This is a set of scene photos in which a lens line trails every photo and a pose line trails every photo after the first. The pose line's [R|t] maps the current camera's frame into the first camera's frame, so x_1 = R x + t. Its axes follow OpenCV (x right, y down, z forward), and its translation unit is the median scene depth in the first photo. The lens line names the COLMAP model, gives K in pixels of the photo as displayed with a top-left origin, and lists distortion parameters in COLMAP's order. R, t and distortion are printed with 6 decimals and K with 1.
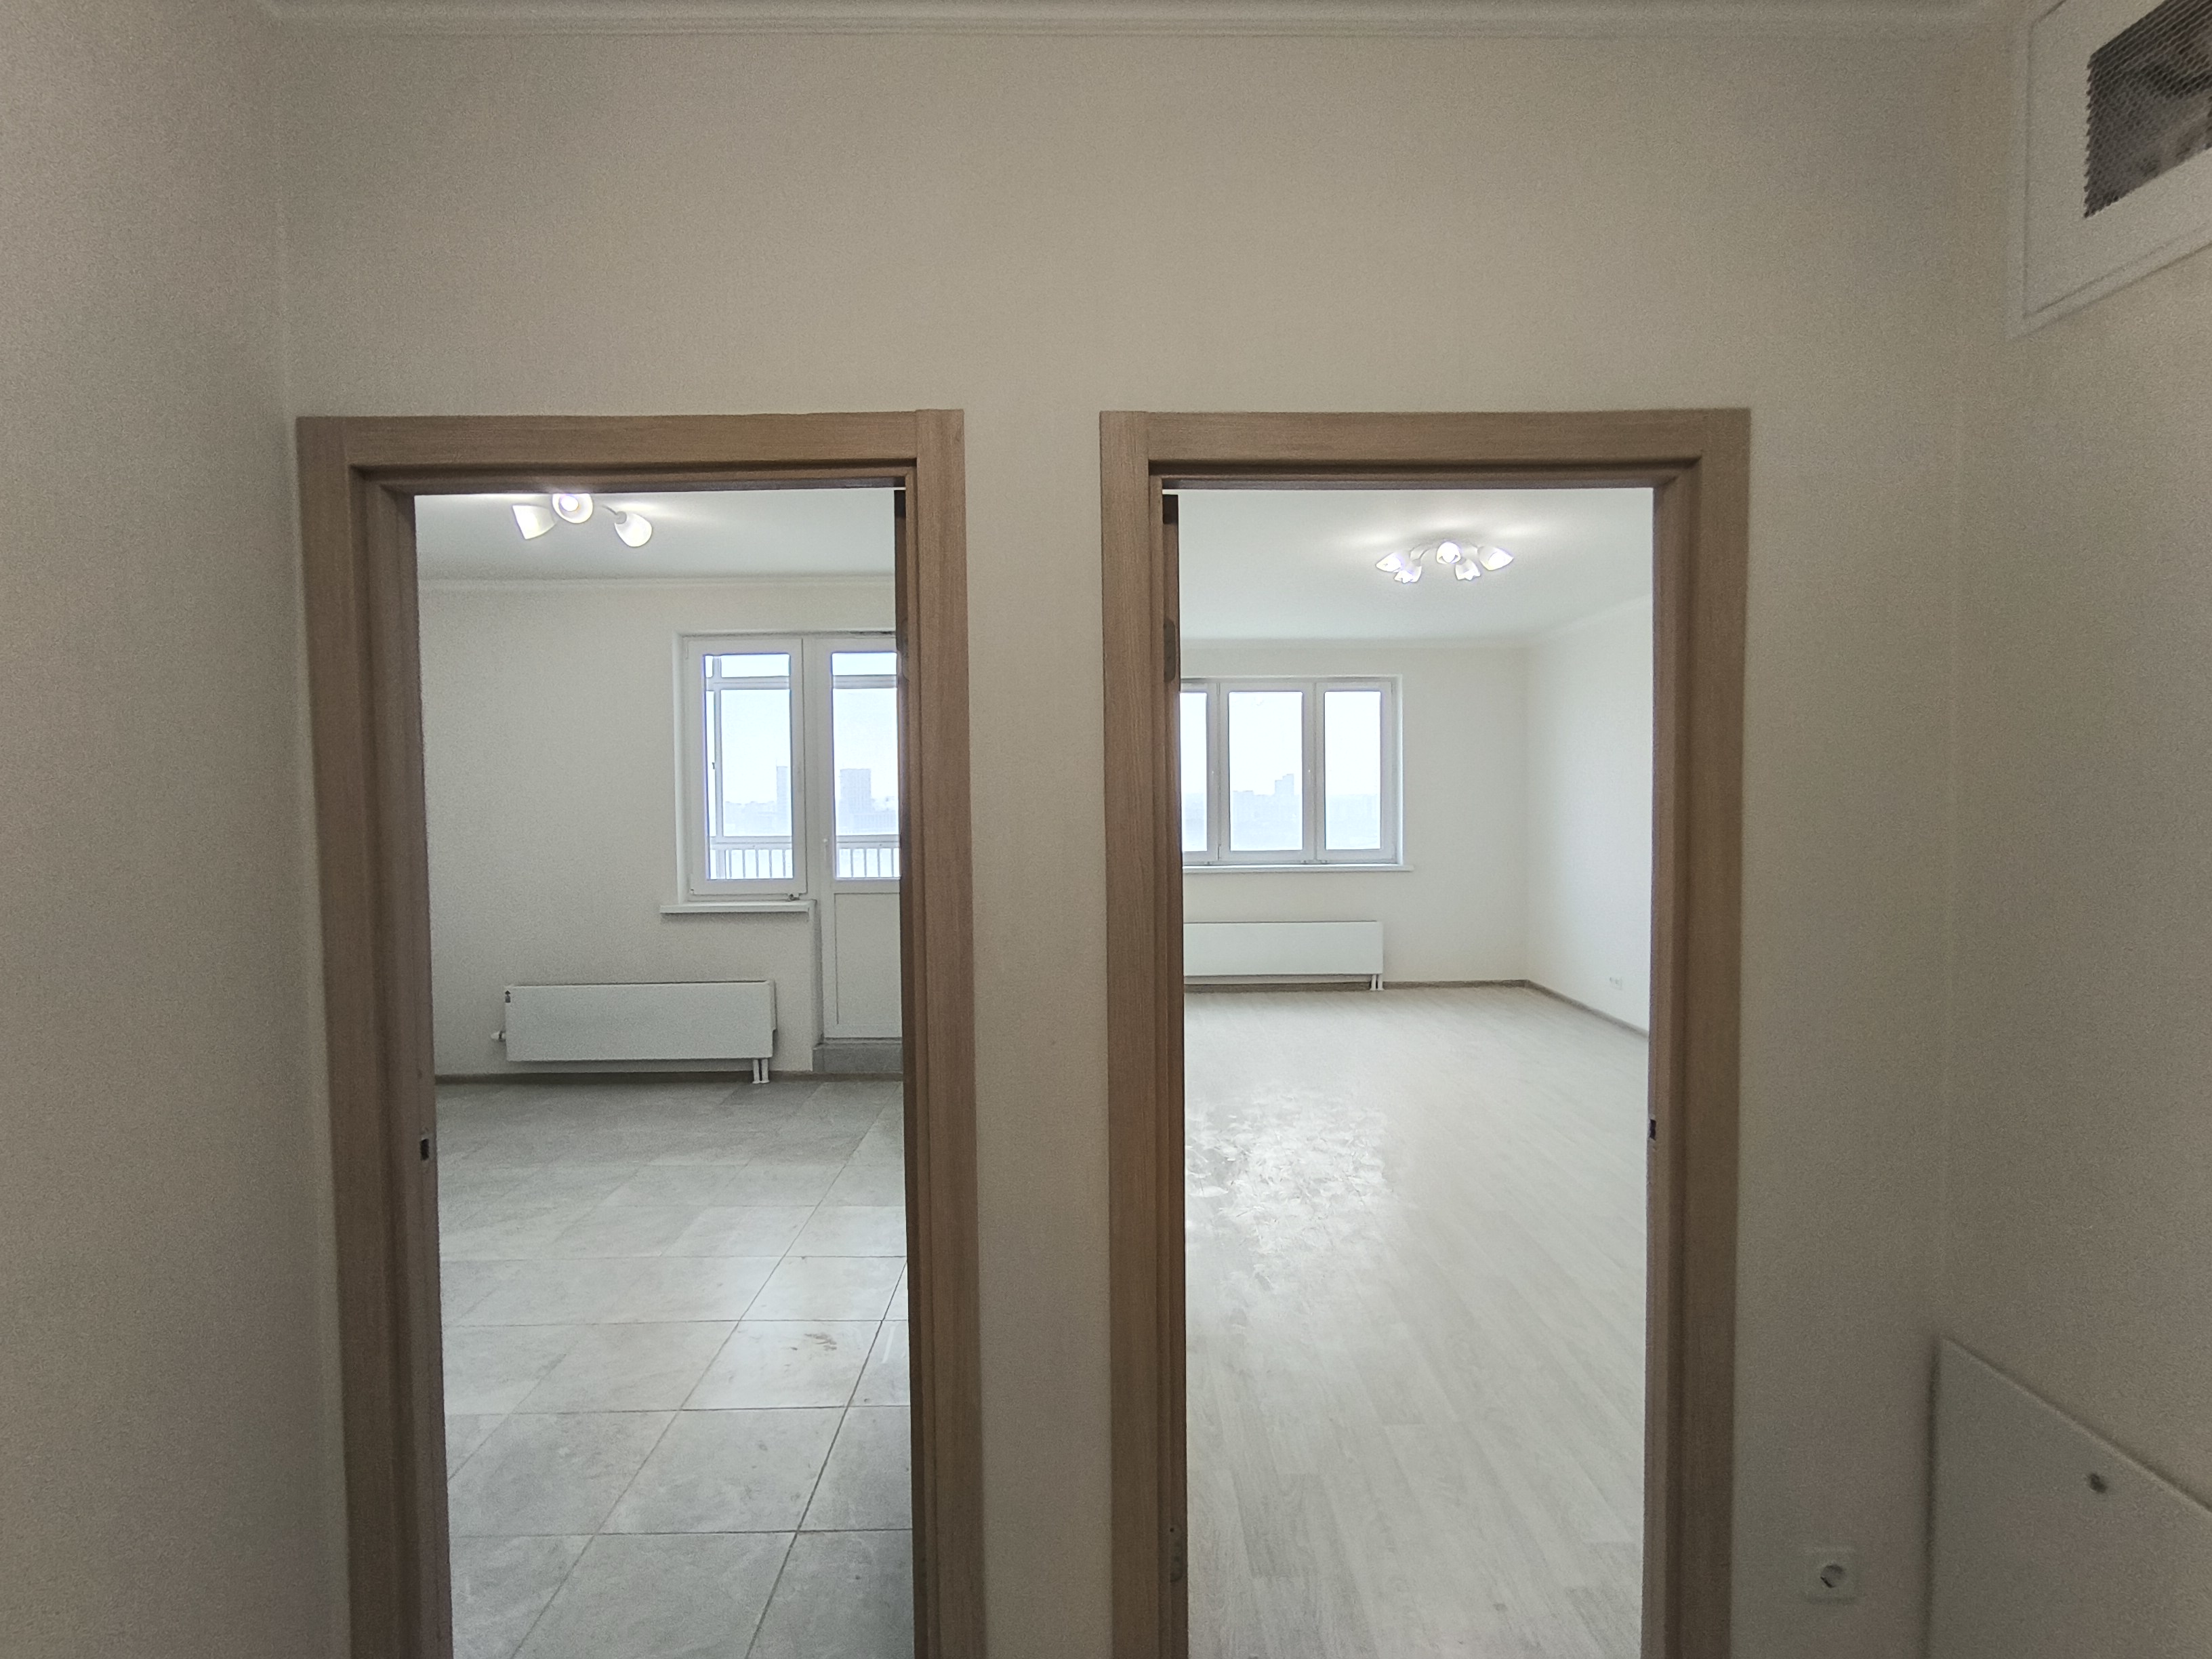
lens RADIAL K [[1014.5, 0, 1099.6], [0, 1014.5, 833.2], [0, 0, 1]] dist [-0.025260, 0.028135]
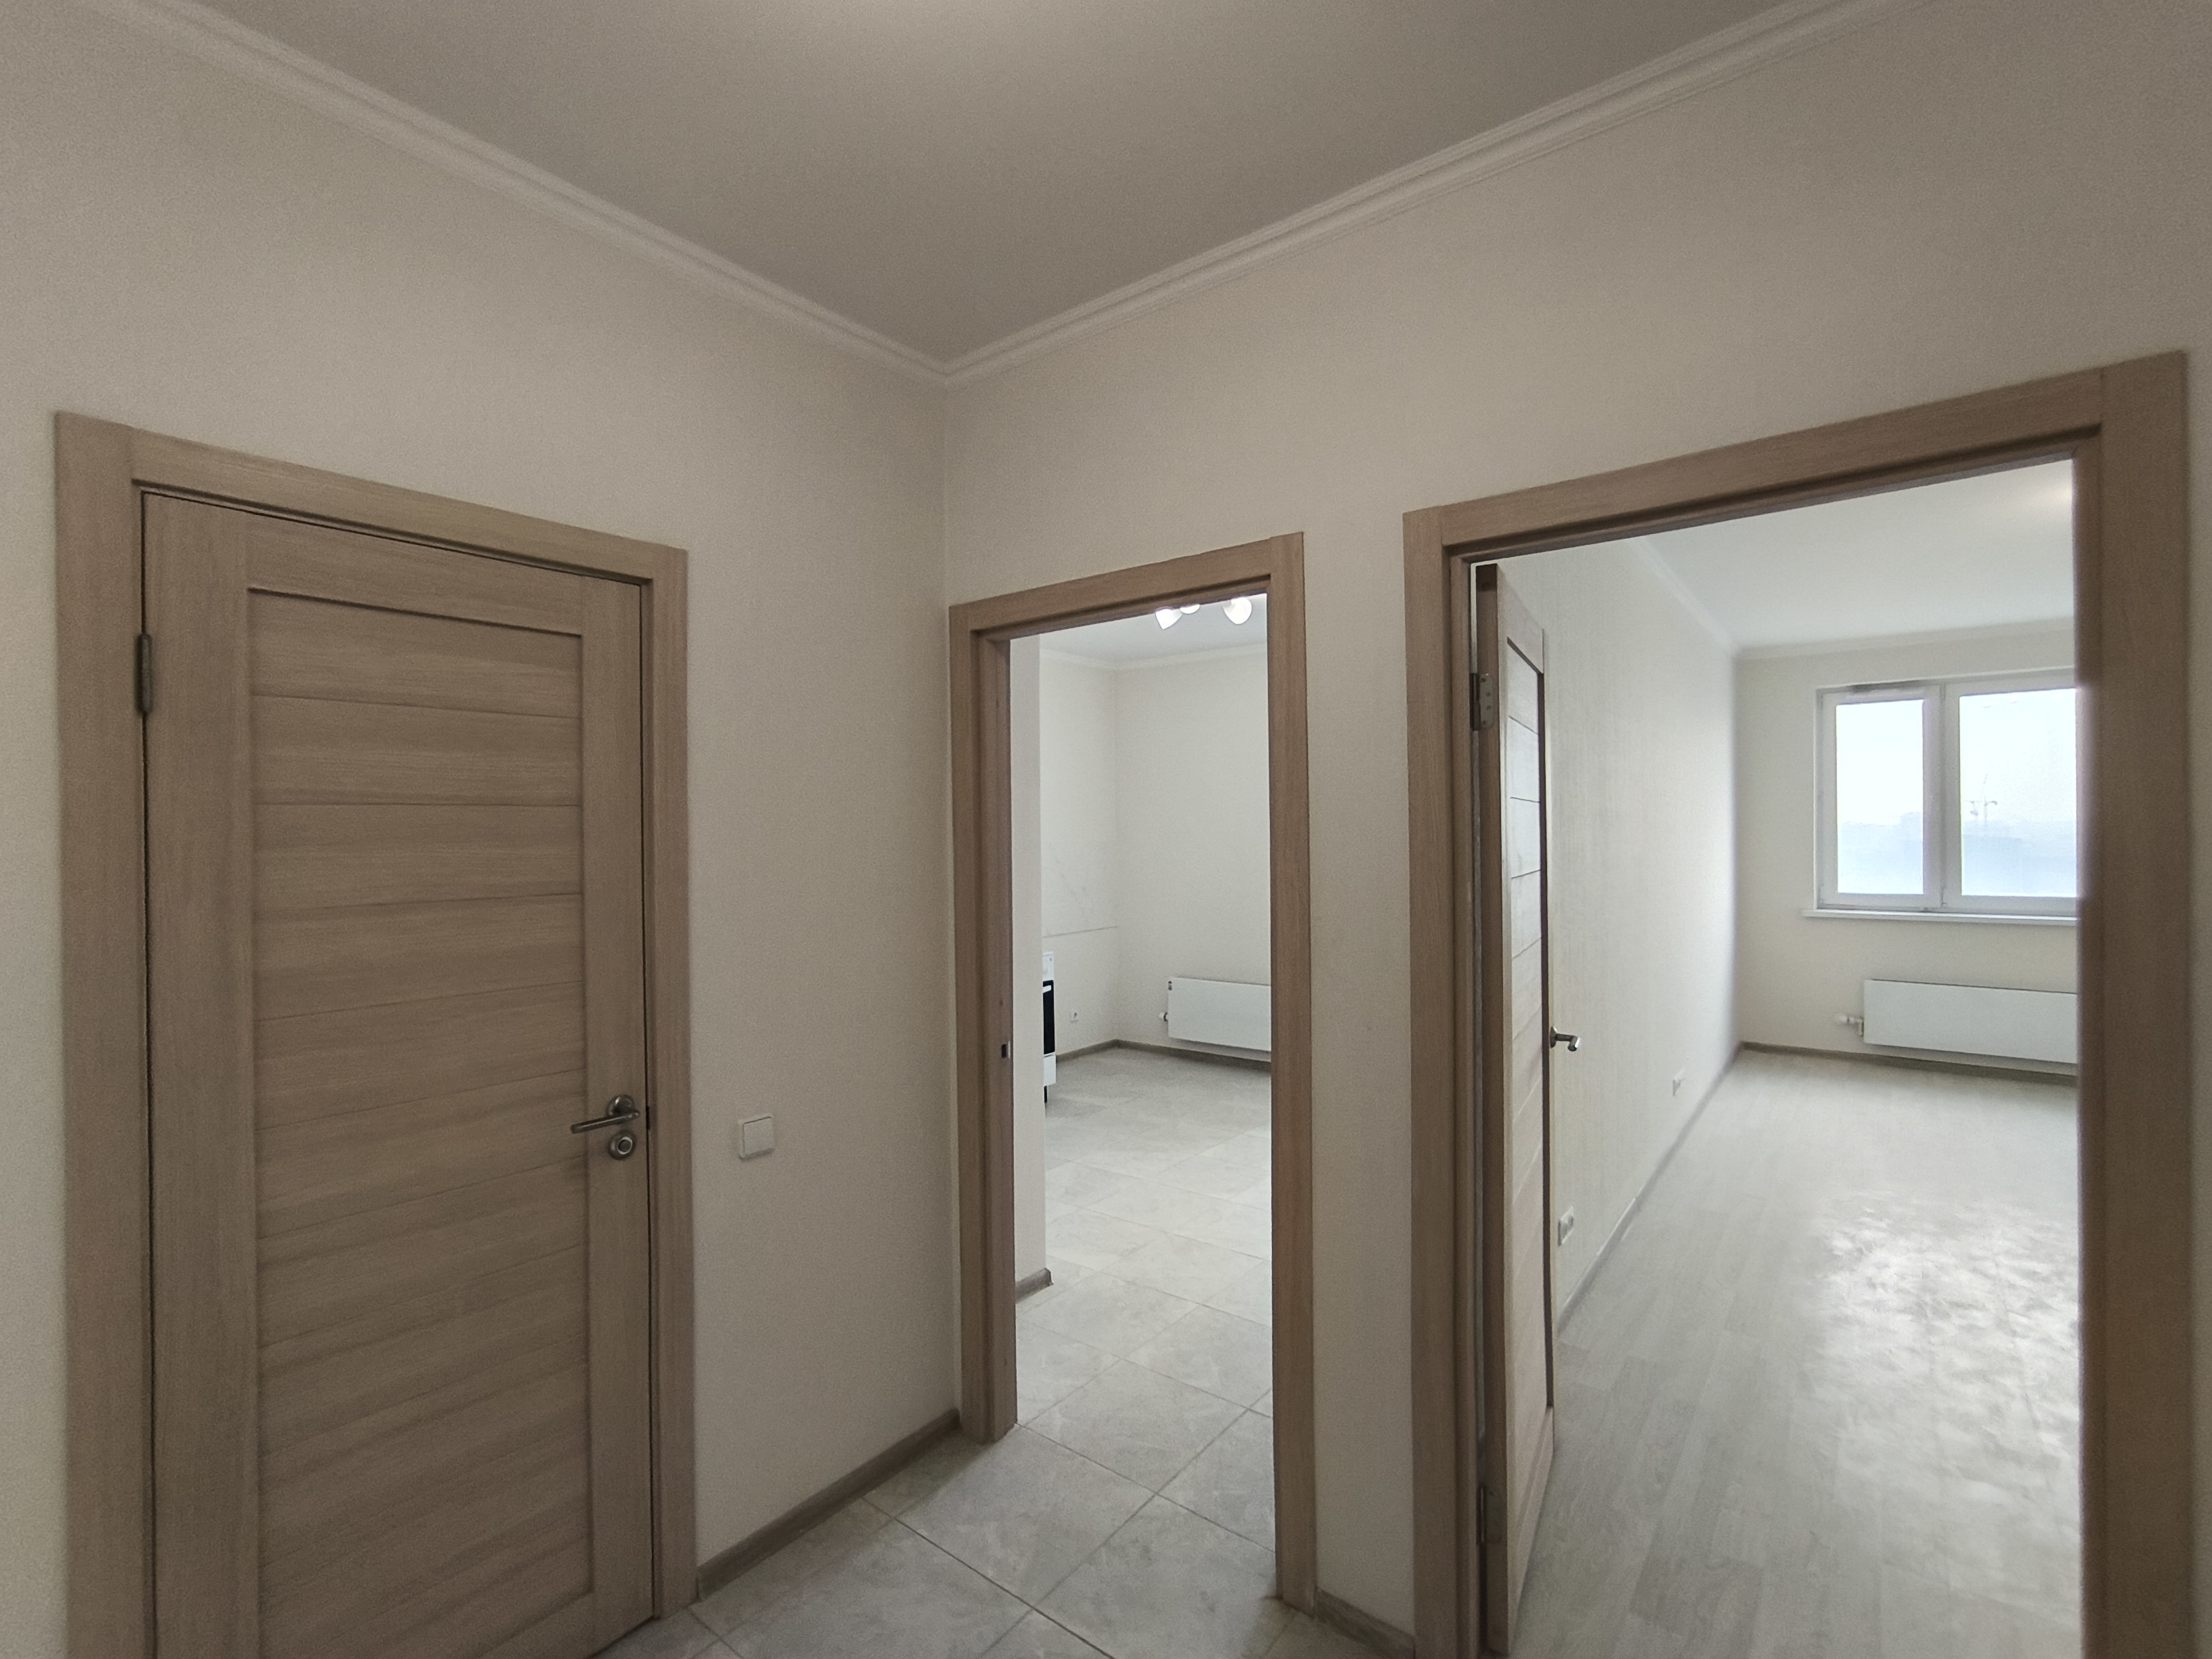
lens RADIAL K [[1014.5, 0, 1099.6], [0, 1014.5, 833.2], [0, 0, 1]] dist [-0.025260, 0.028135]
pose [[0.780554, 0.003913, -0.625076, 0.216849], [-0.022184, 0.999524, -0.021444, 0.001783], [0.624695, 0.030605, 0.780269, -0.077342]]
